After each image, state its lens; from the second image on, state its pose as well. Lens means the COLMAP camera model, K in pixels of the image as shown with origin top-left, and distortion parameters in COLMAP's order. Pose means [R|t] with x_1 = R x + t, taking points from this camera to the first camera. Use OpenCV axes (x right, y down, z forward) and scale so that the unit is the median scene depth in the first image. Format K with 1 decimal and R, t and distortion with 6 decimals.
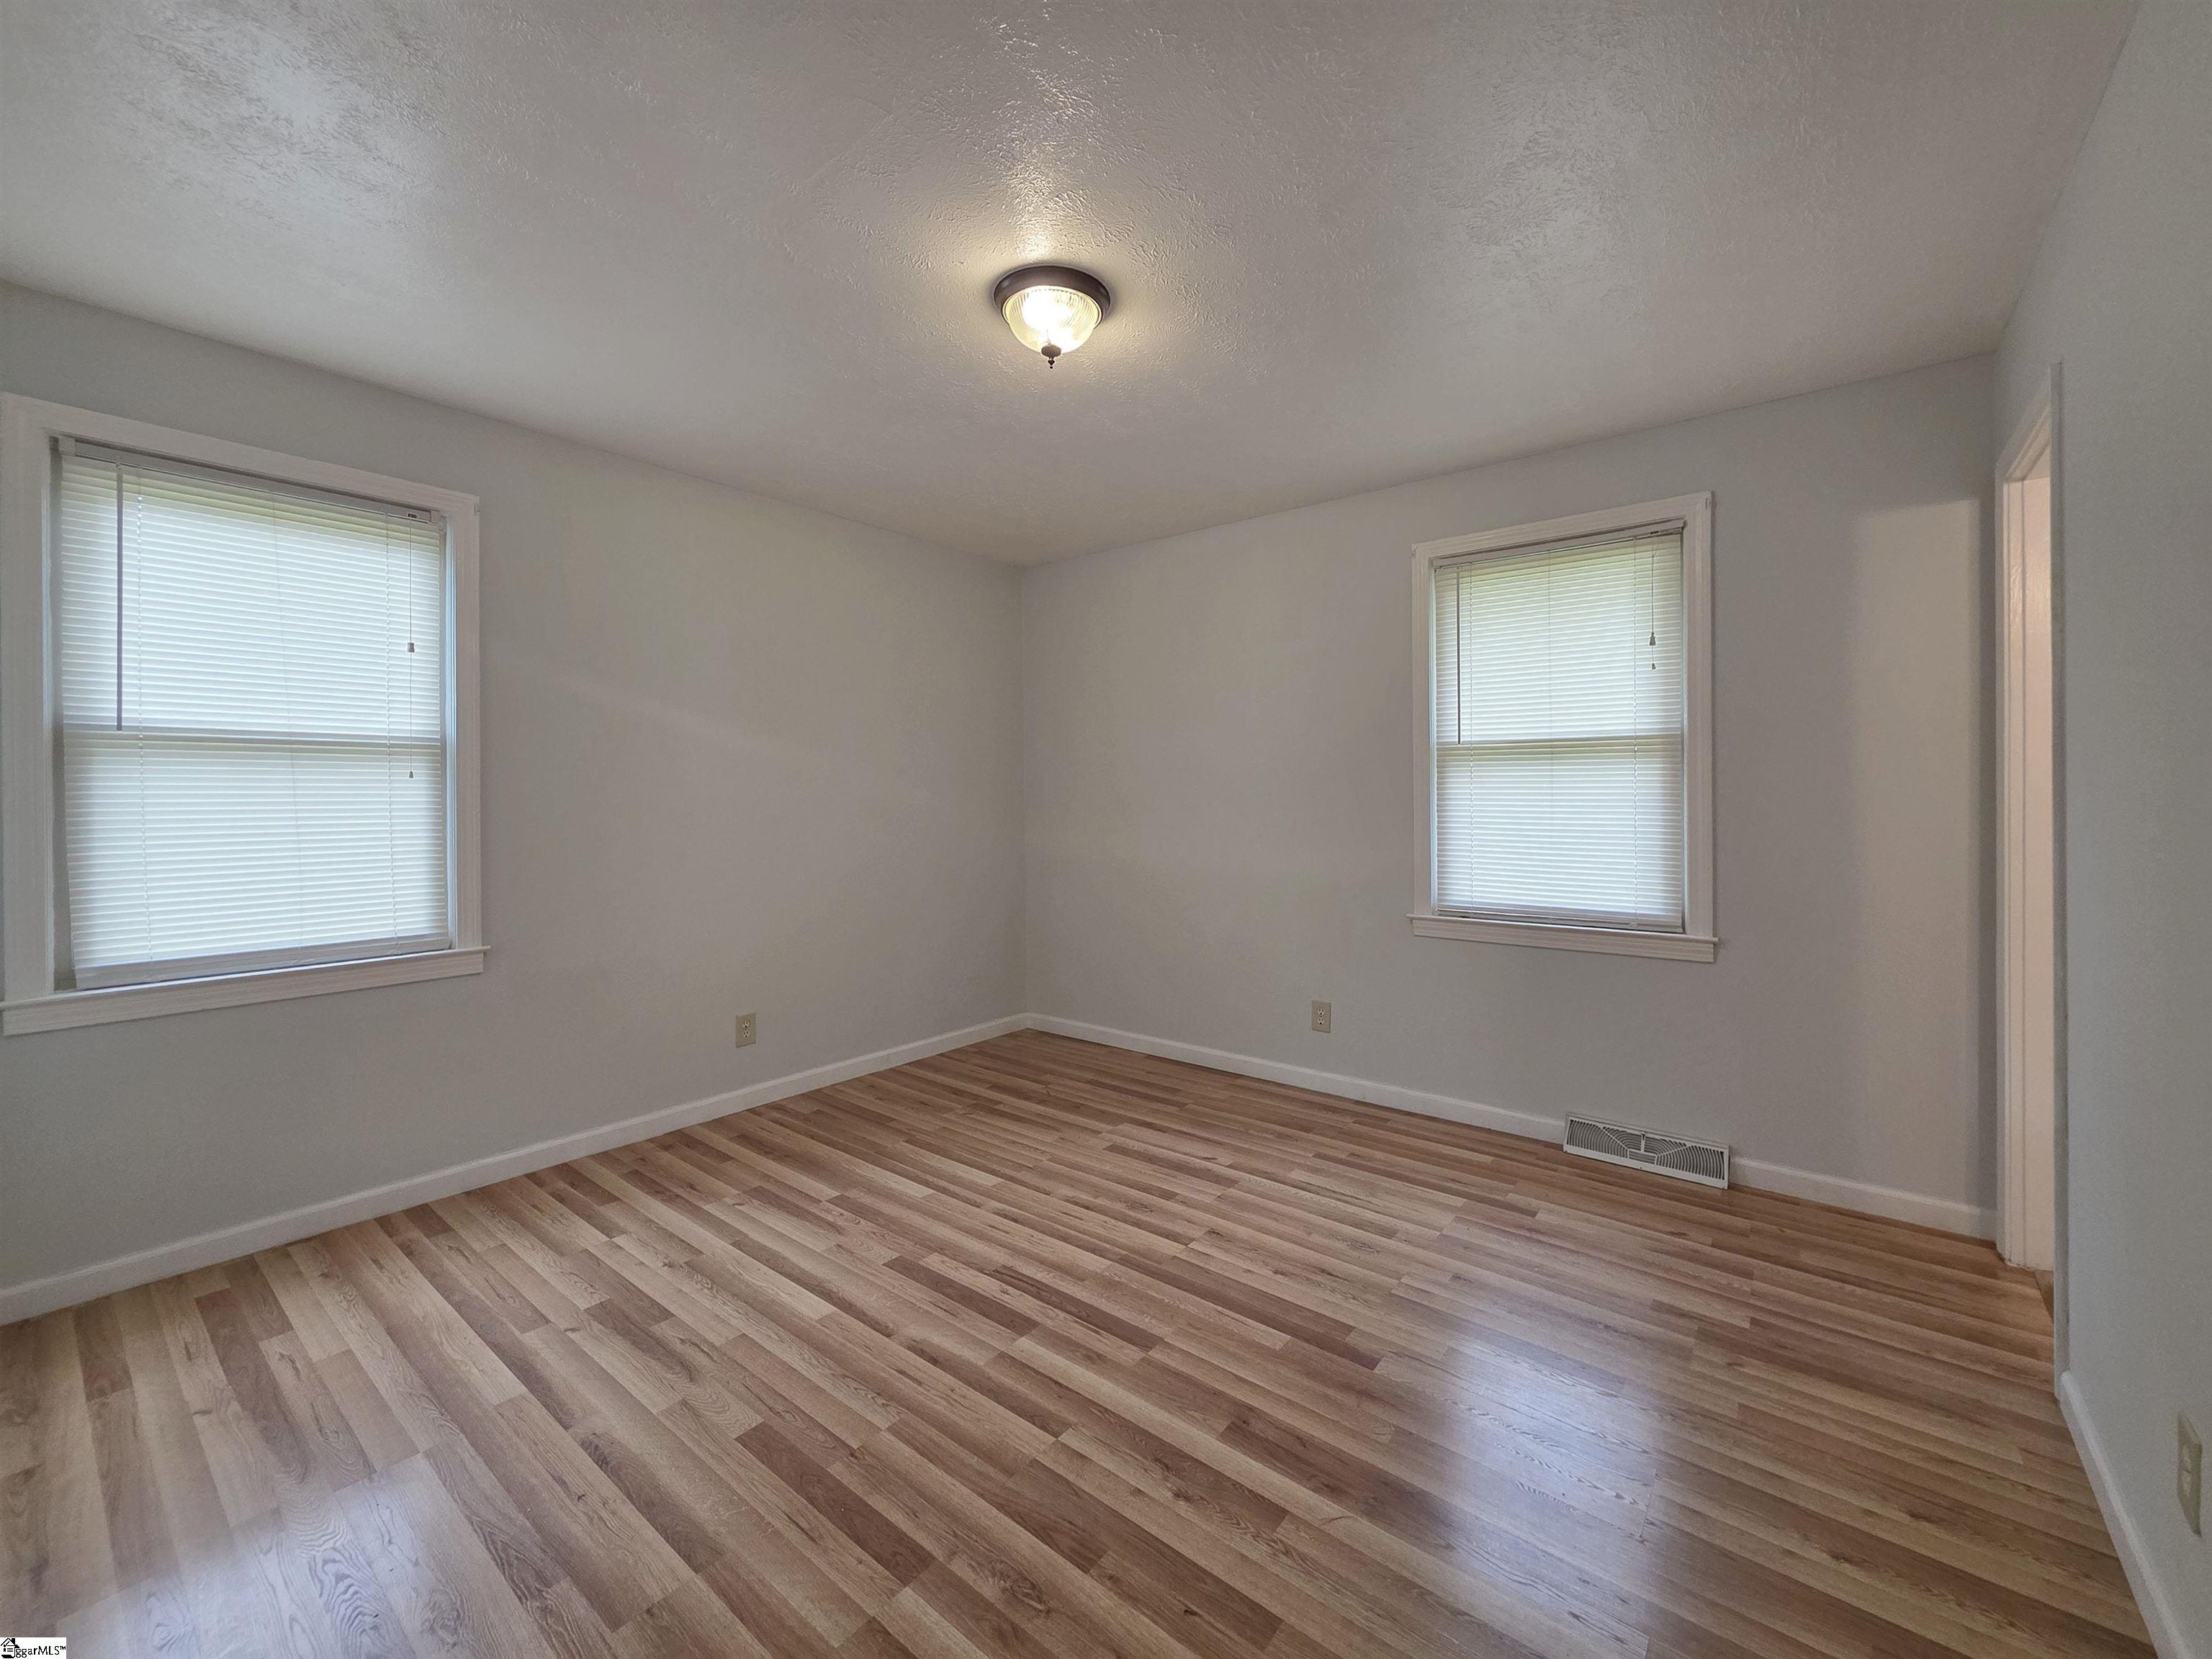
lens RADIAL K [[908.0, 0, 1096.7], [0, 908.0, 787.1], [0, 0, 1]] dist [0.000875, -0.000216]
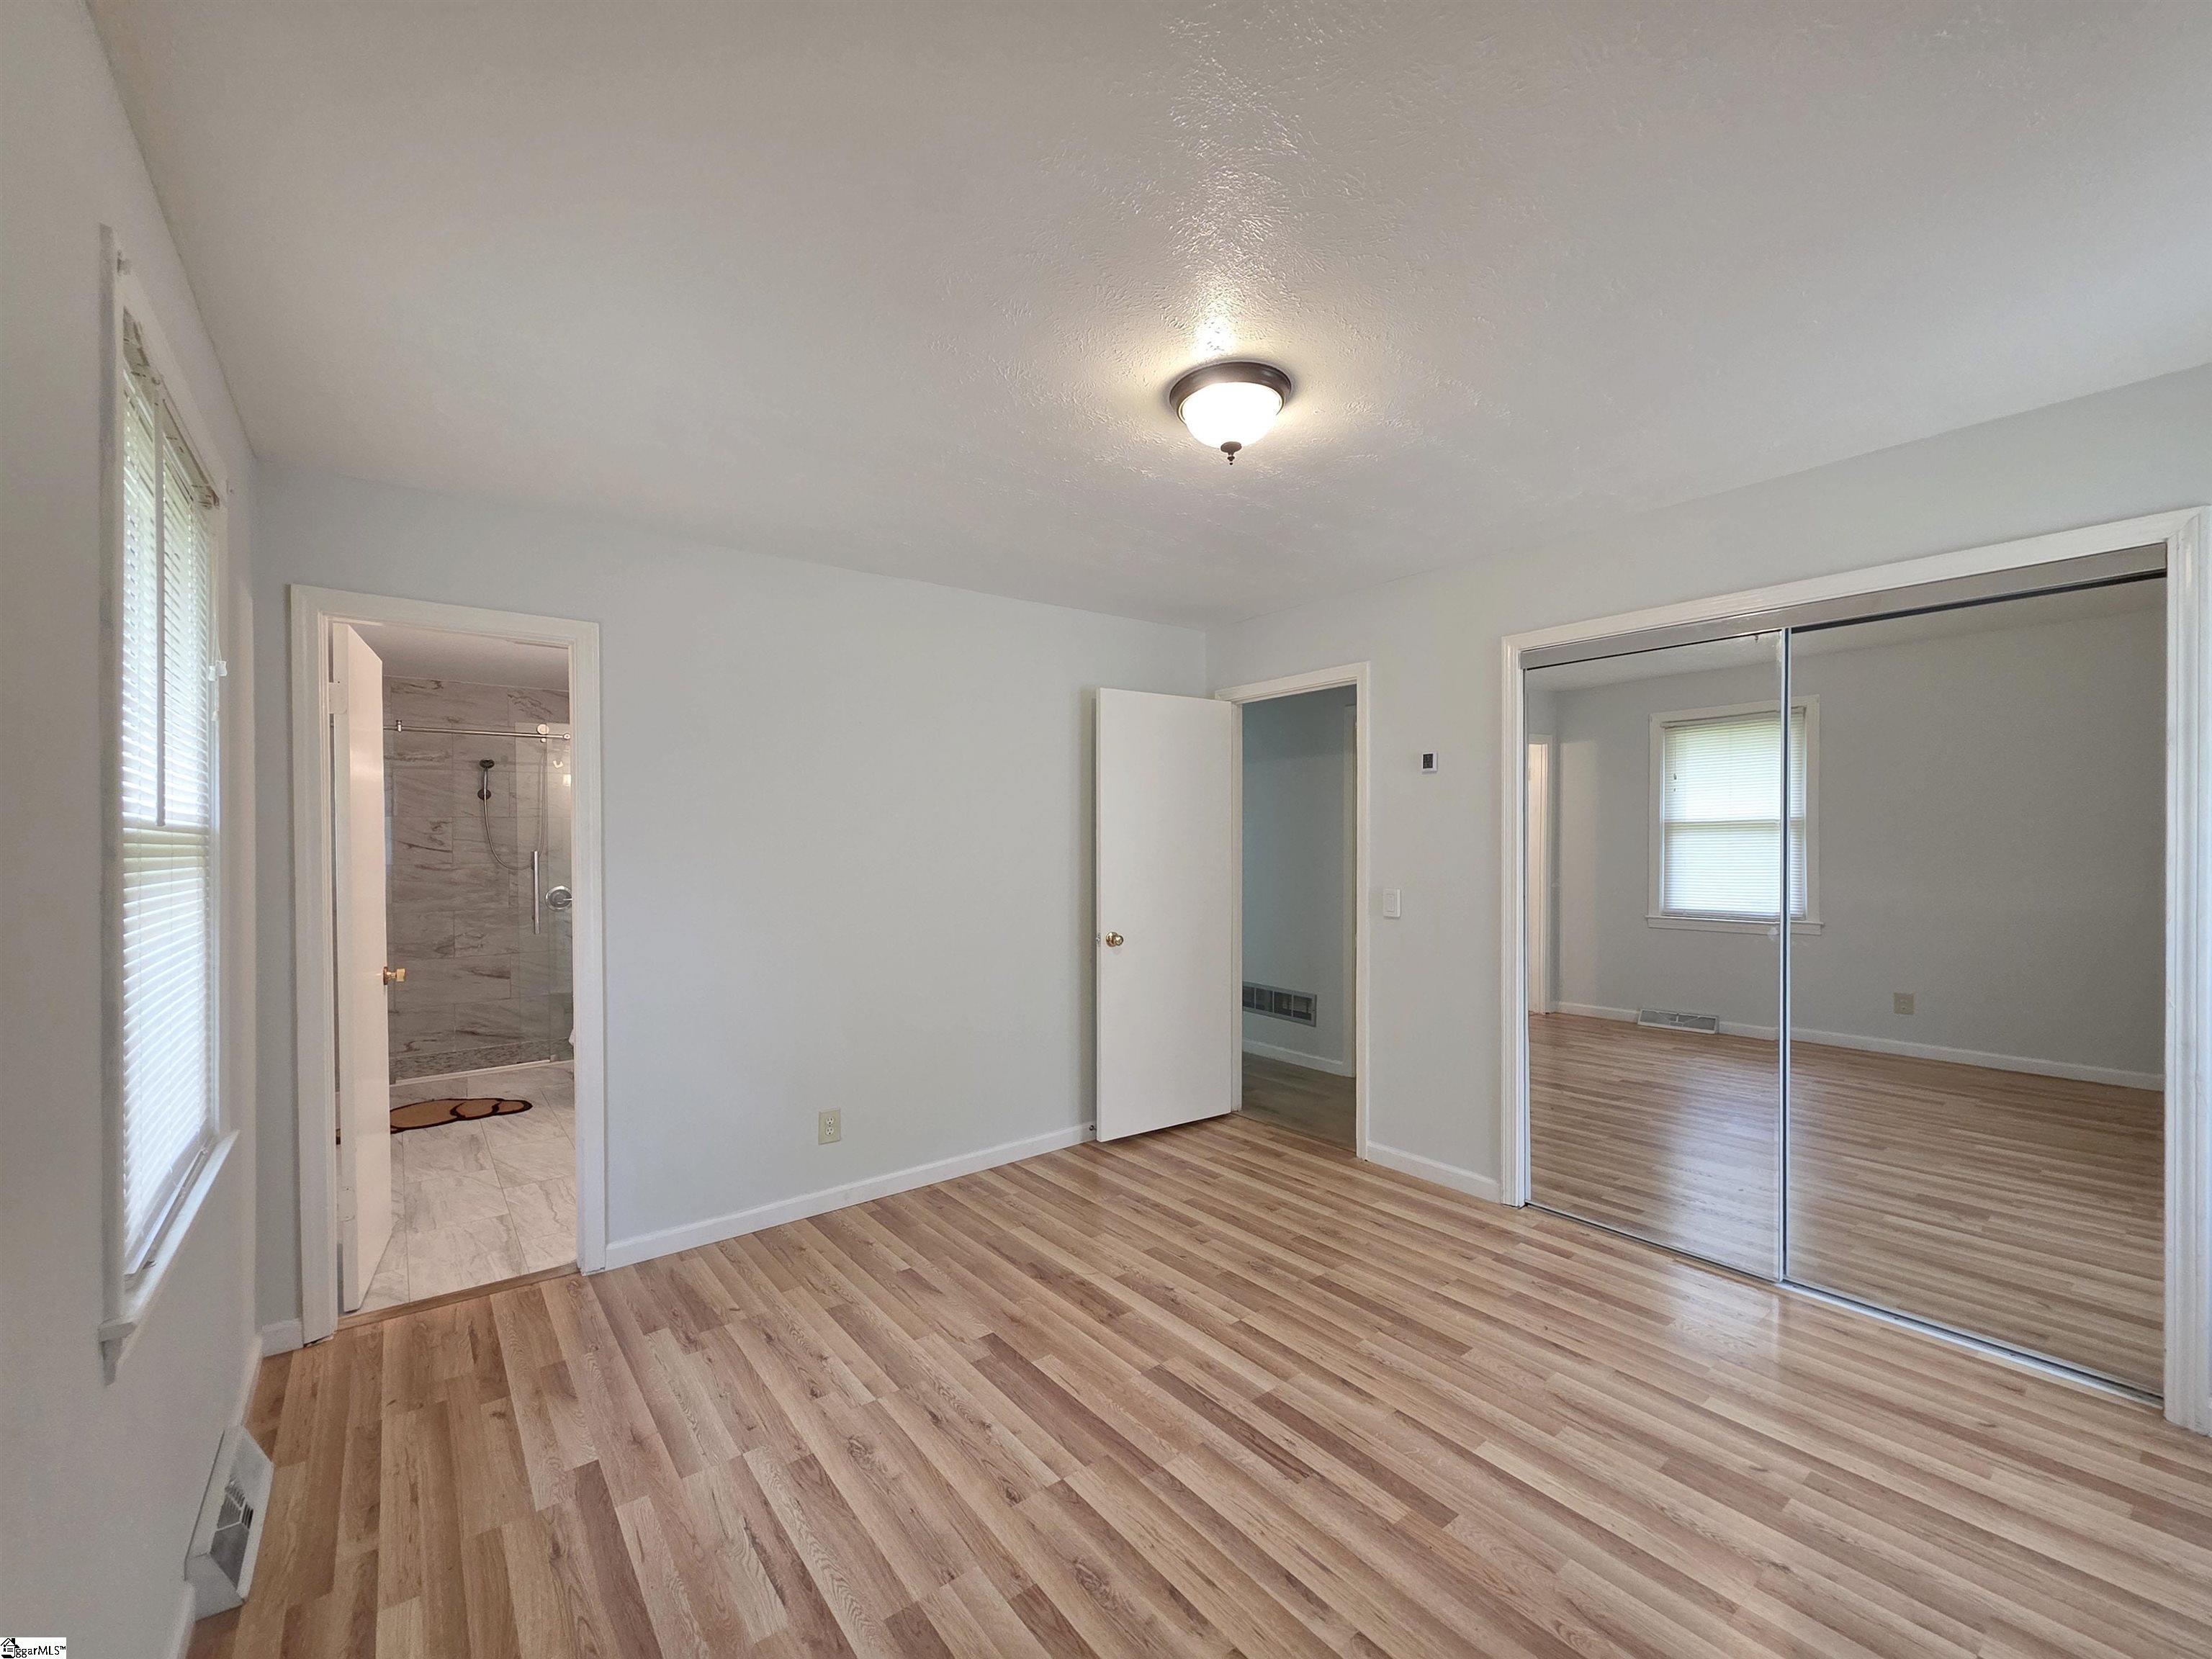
lens RADIAL K [[908.9, 0, 1107.3], [0, 908.9, 853.6], [0, 0, 1]] dist [-0.000024, -0.000133]
pose [[-0.975151, 0.008981, 0.221361, -0.133639], [0.010606, 0.999925, 0.006155, -0.045640], [-0.221289, 0.008350, -0.975173, 1.990951]]
